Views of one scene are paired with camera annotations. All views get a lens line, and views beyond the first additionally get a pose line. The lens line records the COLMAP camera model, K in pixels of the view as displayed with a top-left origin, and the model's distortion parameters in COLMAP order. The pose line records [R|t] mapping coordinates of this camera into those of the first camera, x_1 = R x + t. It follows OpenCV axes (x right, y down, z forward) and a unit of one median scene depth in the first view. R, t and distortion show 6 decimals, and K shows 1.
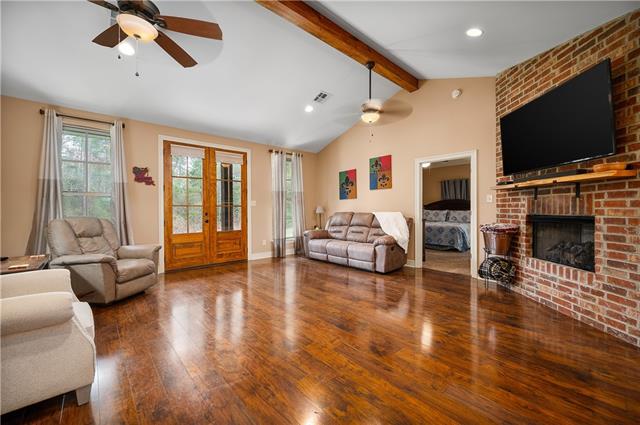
lens RADIAL K [[254.9, 0, 320.0], [0, 254.9, 212.5], [0, 0, 1]] dist [-0.000521, -0.000040]
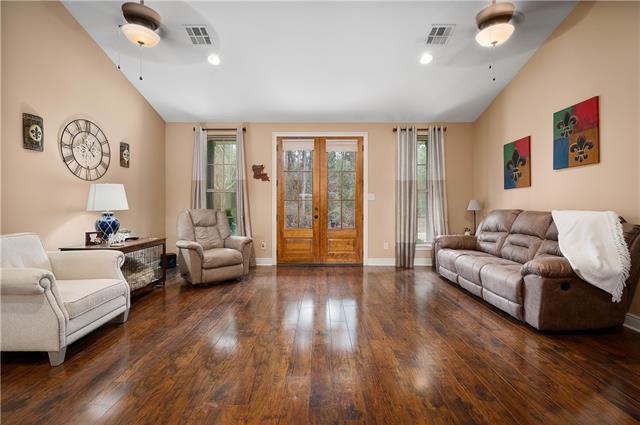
lens RADIAL K [[280.9, 0, 319.1], [0, 280.9, 207.2], [0, 0, 1]] dist [-0.000593, -0.000151]
pose [[0.746727, 0.011228, -0.665036, 0.402938], [-0.013730, 0.999905, 0.001465, -0.004335], [0.664989, 0.008037, 0.746810, 0.390746]]
